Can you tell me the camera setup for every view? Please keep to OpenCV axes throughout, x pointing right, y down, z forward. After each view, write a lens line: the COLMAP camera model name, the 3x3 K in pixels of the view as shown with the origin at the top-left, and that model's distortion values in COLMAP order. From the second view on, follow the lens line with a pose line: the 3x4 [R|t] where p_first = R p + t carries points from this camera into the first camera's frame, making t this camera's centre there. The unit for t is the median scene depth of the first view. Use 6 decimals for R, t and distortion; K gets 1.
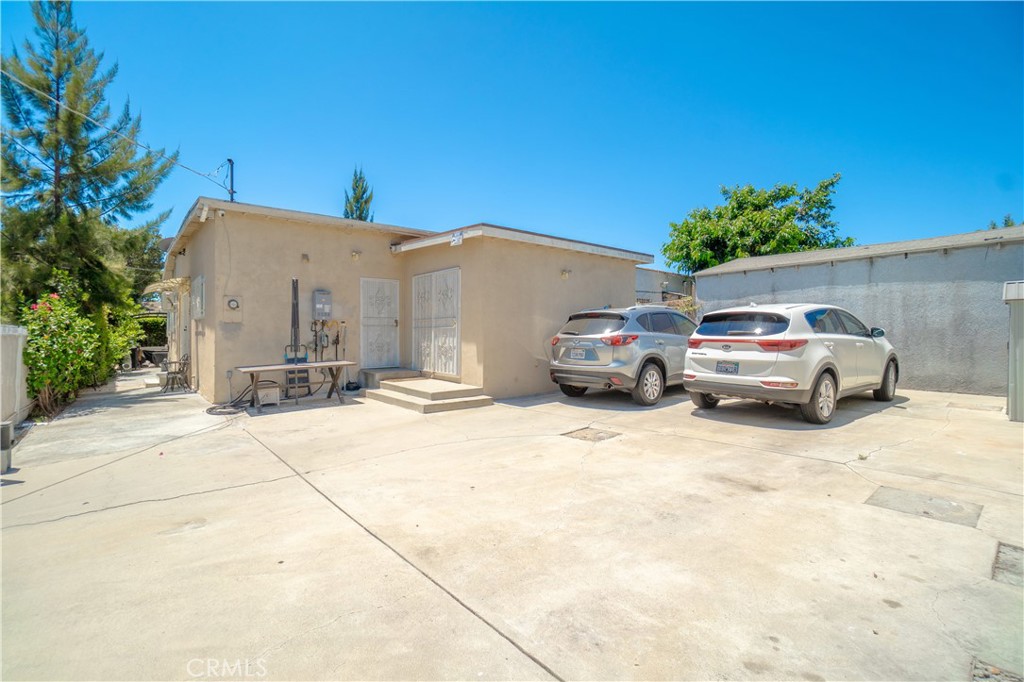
lens RADIAL K [[458.2, 0, 493.8], [0, 458.2, 339.5], [0, 0, 1]] dist [-0.052035, 0.016356]
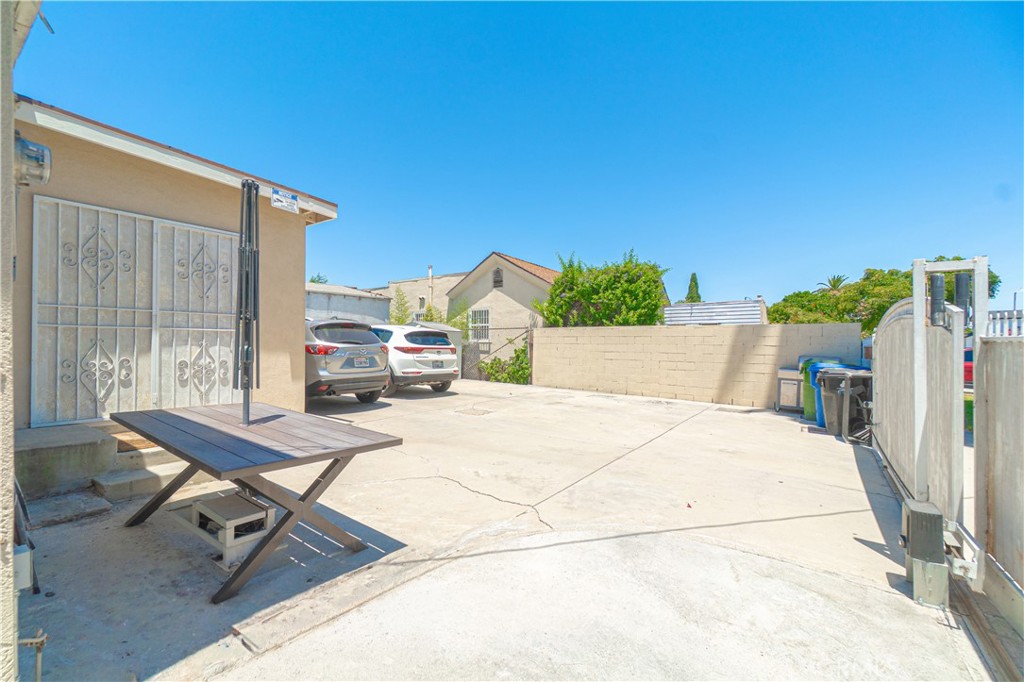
lens RADIAL K [[434.3, 0, 515.3], [0, 434.3, 344.6], [0, 0, 1]] dist [0.000118, 0.000028]
pose [[-0.272943, 0.005773, 0.962013, -0.702979], [0.007517, 0.999964, -0.003868, -0.001654], [-0.962001, 0.006176, -0.272977, 0.750880]]
